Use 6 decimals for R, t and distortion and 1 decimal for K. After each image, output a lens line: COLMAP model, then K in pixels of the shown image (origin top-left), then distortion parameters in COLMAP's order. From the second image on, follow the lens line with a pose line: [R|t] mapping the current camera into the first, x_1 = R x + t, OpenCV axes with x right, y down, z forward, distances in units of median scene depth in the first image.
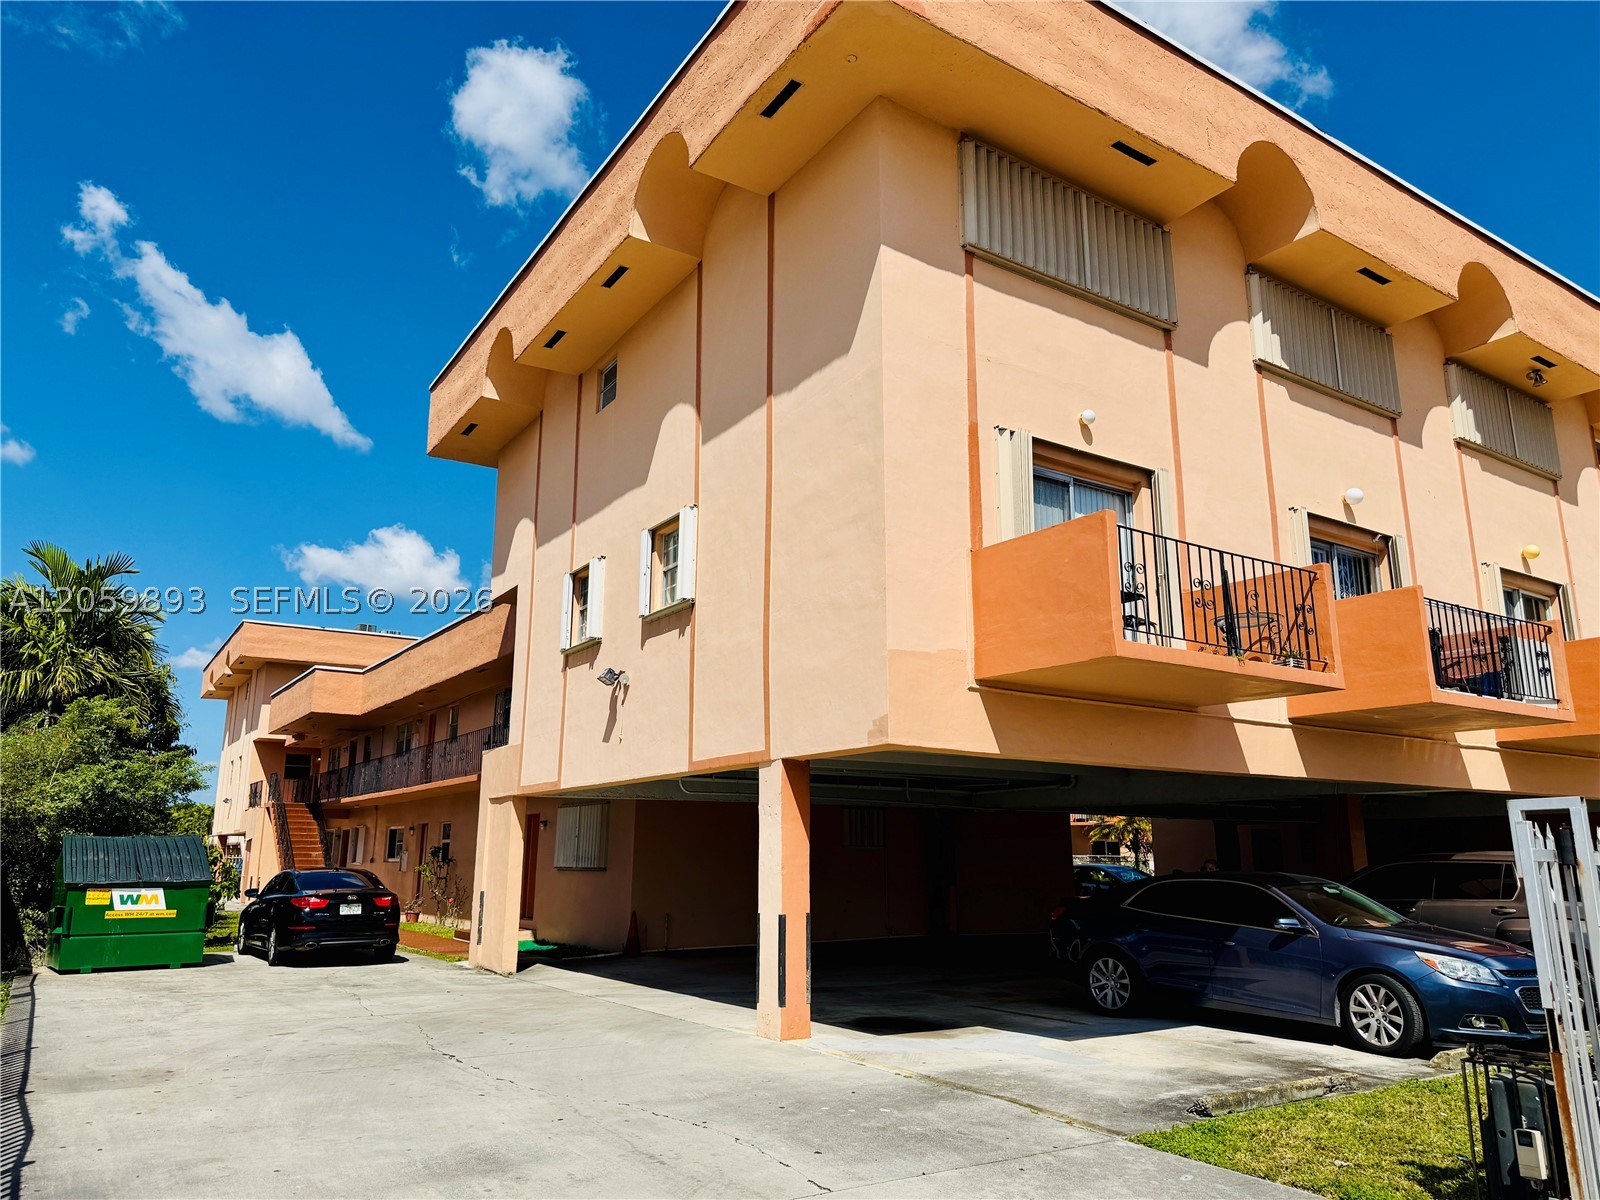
lens RADIAL K [[1130.9, 0, 806.4], [0, 1130.9, 608.0], [0, 0, 1]] dist [0.077653, -0.090312]
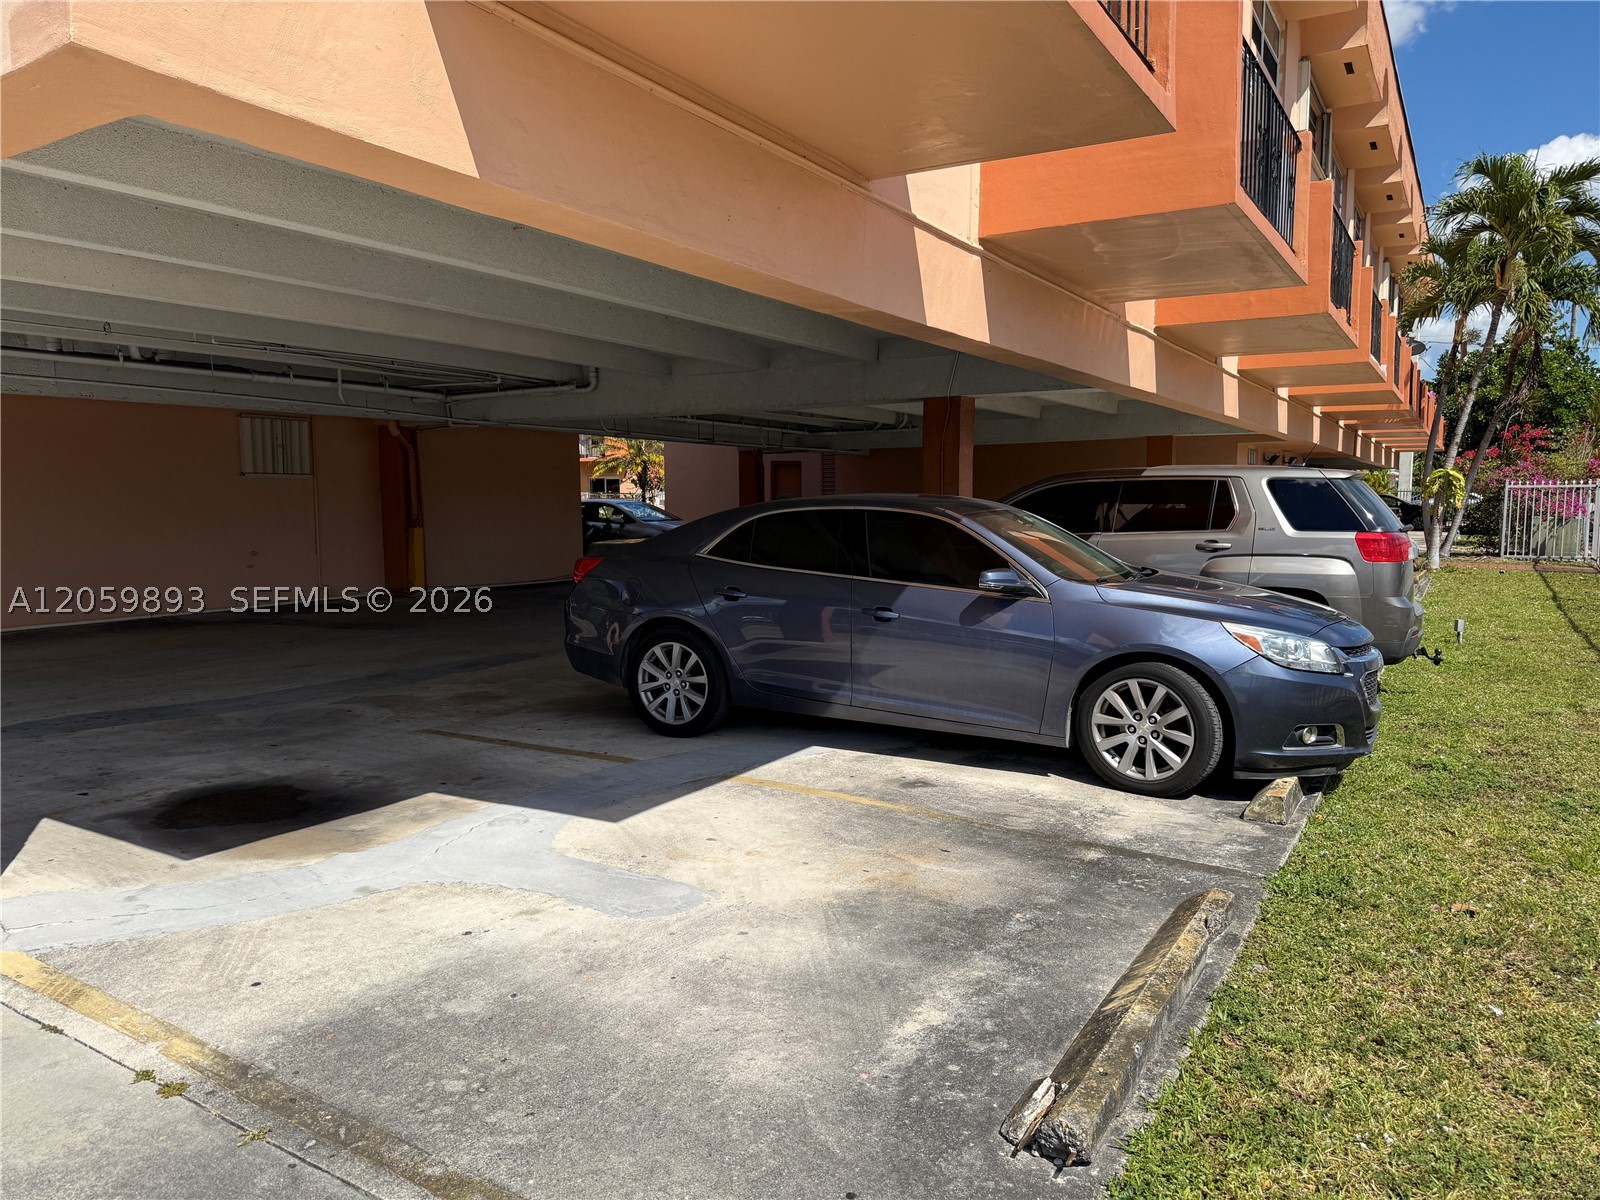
lens RADIAL K [[1130.9, 0, 799.6], [0, 1130.9, 608.2], [0, 0, 1]] dist [0.077653, -0.090312]
pose [[0.908886, -0.042605, 0.414863, 0.100374], [-0.087089, 0.953447, 0.288711, 0.138739], [-0.407850, -0.298535, 0.862864, 0.565282]]
